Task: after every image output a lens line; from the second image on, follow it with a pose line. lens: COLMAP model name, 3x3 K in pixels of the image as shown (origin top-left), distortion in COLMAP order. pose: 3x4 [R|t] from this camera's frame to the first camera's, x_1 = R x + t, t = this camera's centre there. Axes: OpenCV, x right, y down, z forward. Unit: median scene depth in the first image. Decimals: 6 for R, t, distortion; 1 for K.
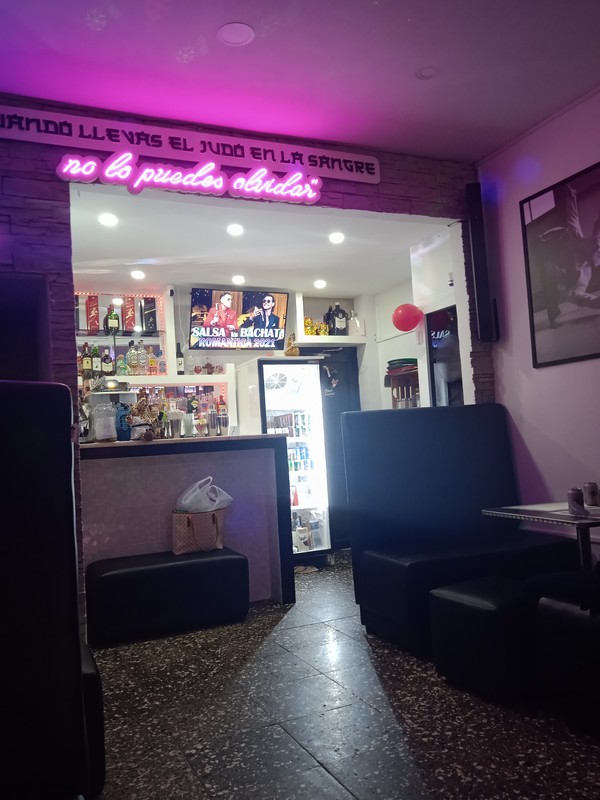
lens RADIAL K [[650.7, 0, 300.0], [0, 650.7, 400.0], [0, 0, 1]] dist [0.059063, -0.086155]
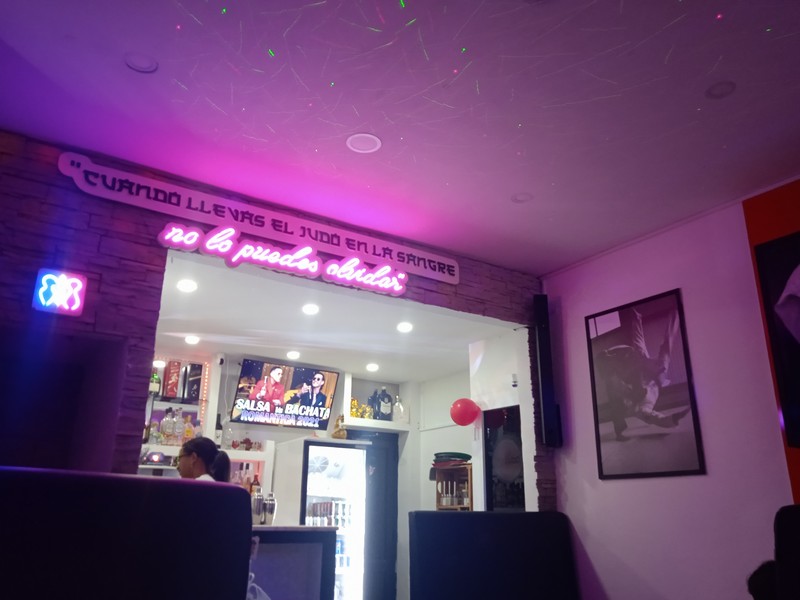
lens RADIAL K [[650.7, 0, 399.4], [0, 650.7, 303.5], [0, 0, 1]] dist [0.059063, -0.086155]
pose [[0.985313, 0.117757, 0.123657, -0.099875], [-0.081366, 0.960452, -0.266292, -0.015093], [-0.150125, 0.252320, 0.955928, 0.021251]]
